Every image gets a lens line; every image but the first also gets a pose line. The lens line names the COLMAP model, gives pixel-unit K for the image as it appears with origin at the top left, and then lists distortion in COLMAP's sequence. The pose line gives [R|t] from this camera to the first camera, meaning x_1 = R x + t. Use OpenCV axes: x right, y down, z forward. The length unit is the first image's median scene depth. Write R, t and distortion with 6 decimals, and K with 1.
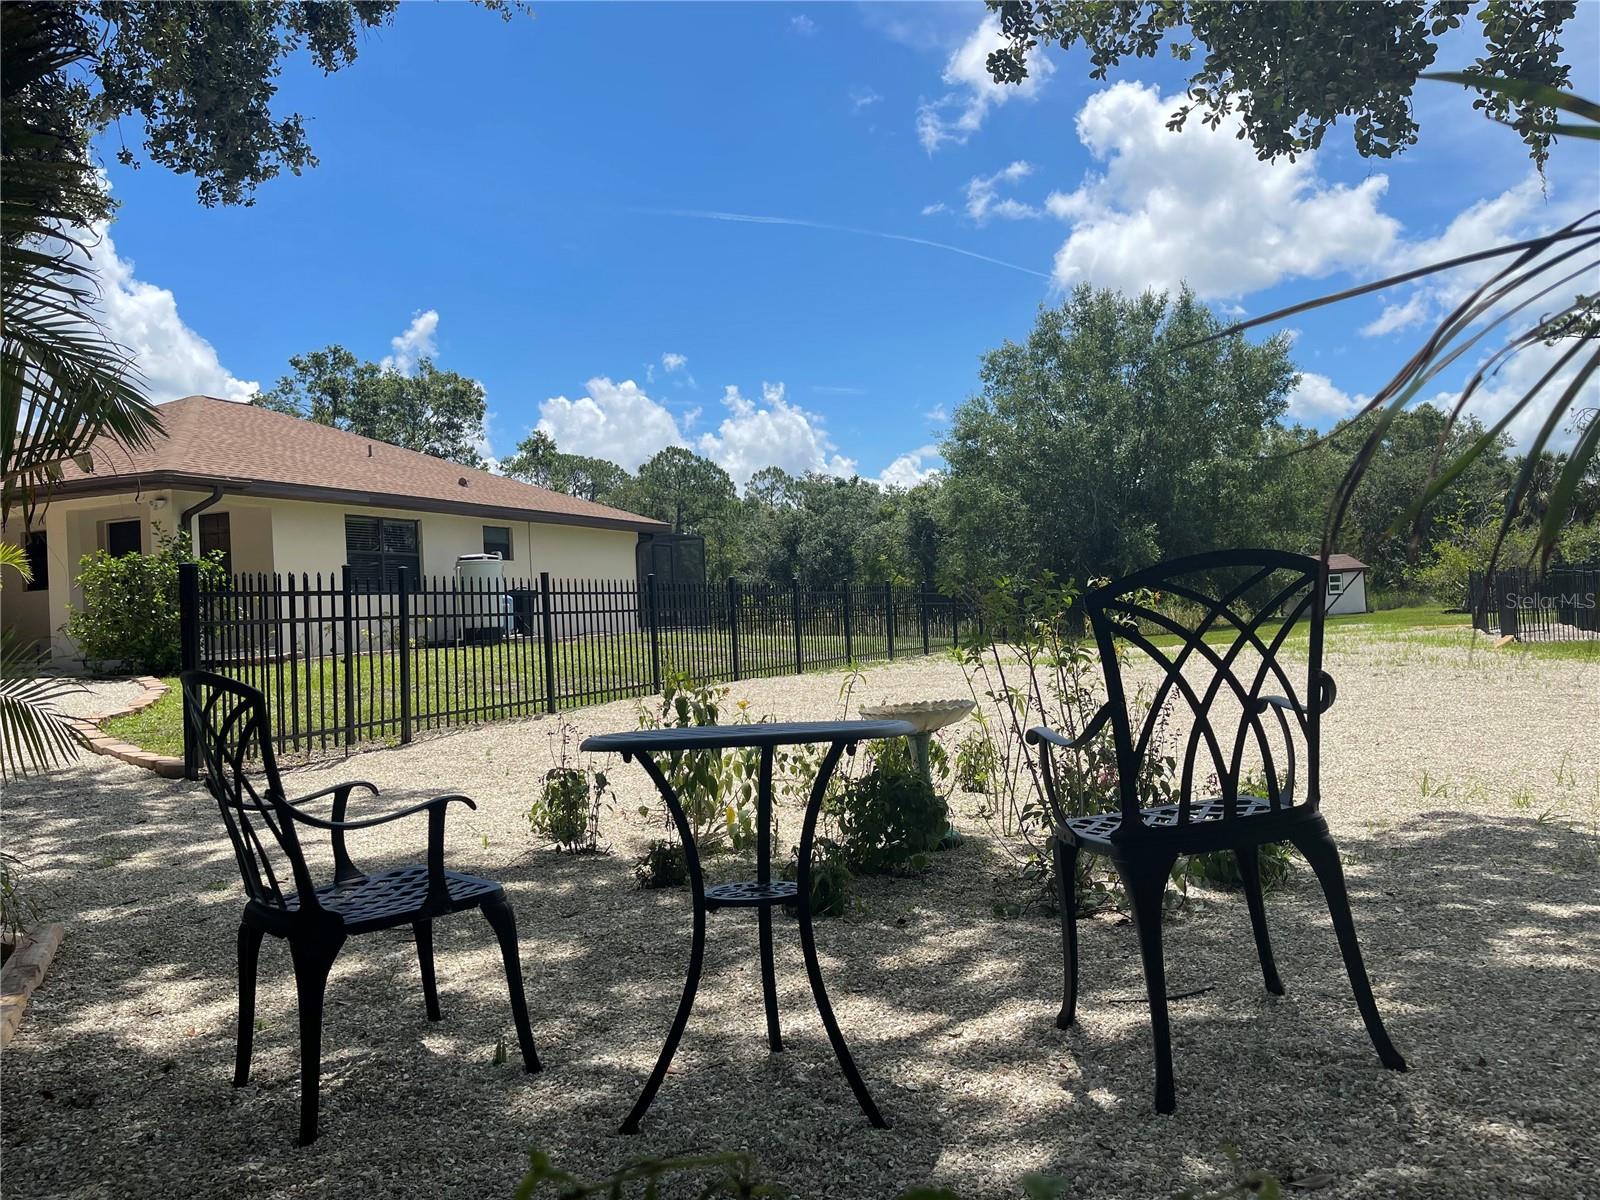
lens RADIAL K [[1243.8, 0, 807.4], [0, 1243.8, 591.3], [0, 0, 1]] dist [0.013755, -0.033737]
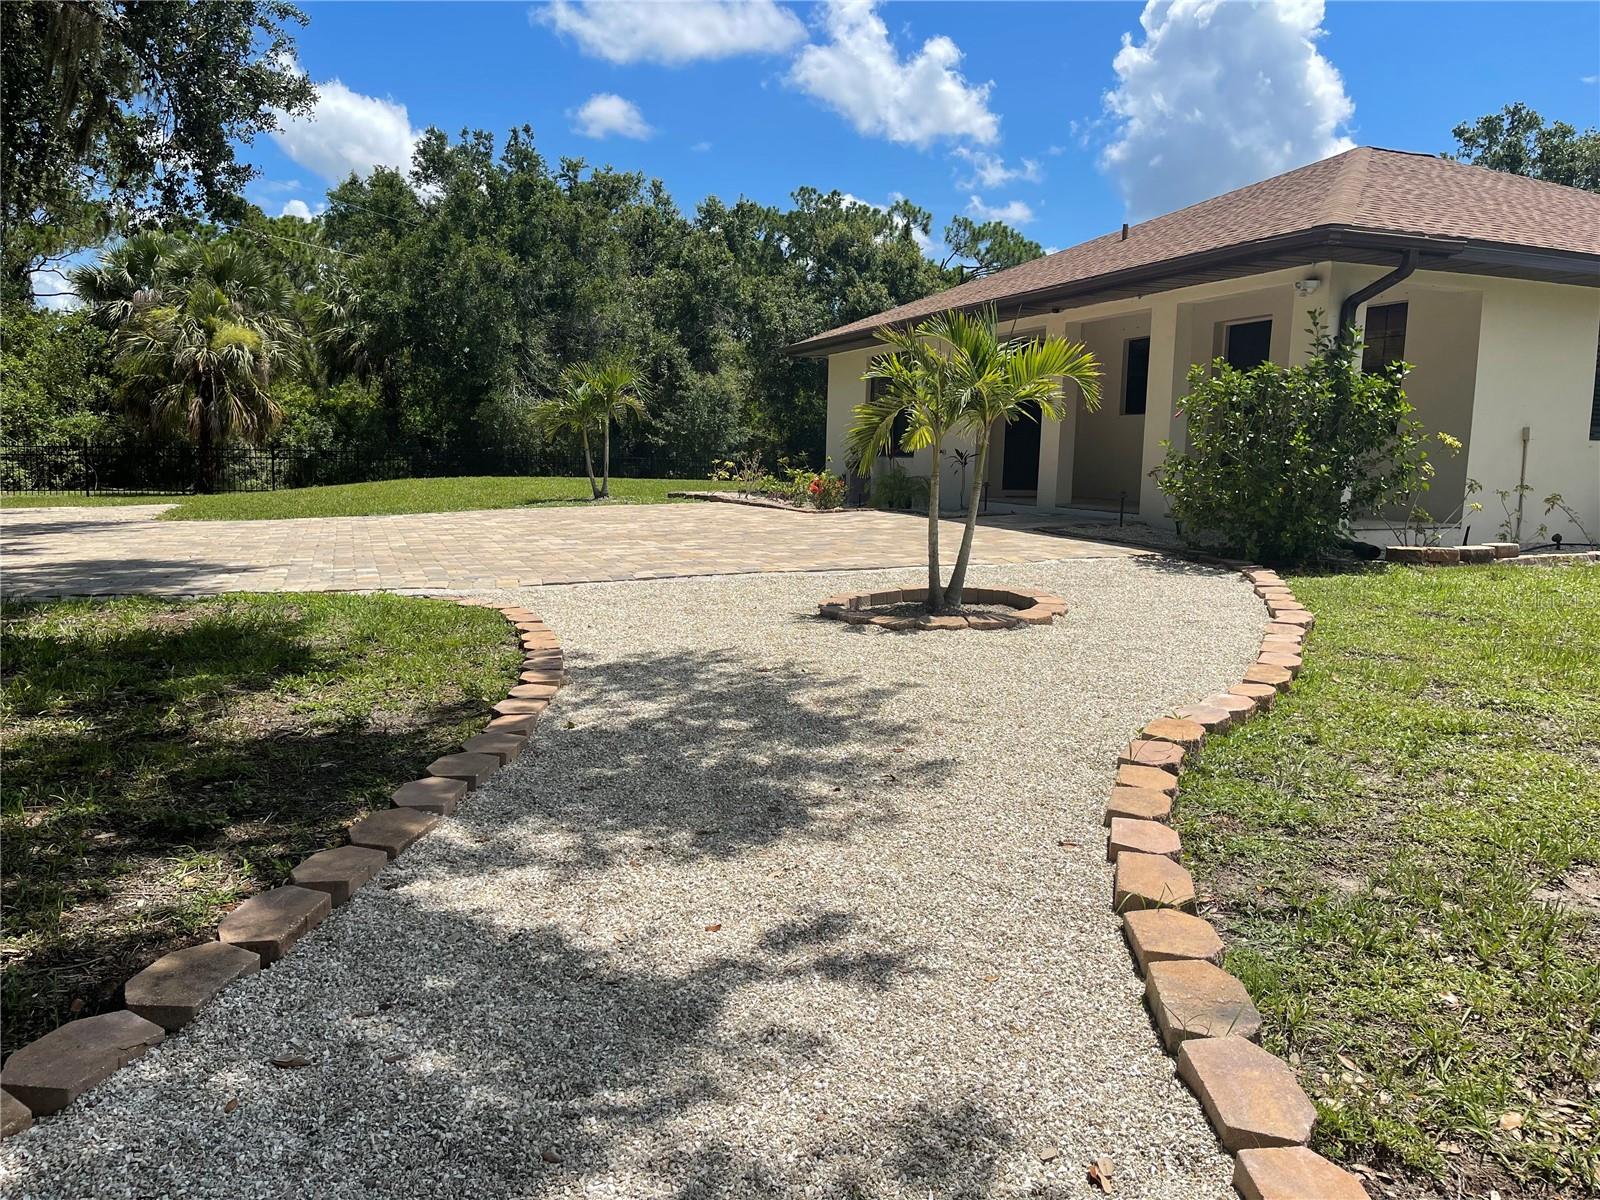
lens RADIAL K [[1243.8, 0, 791.5], [0, 1243.8, 601.8], [0, 0, 1]] dist [0.013755, -0.033737]
pose [[0.669791, 0.153712, -0.726466, -0.209921], [-0.043482, 0.984780, 0.168279, -0.007455], [0.741276, -0.081124, 0.666280, 0.365763]]
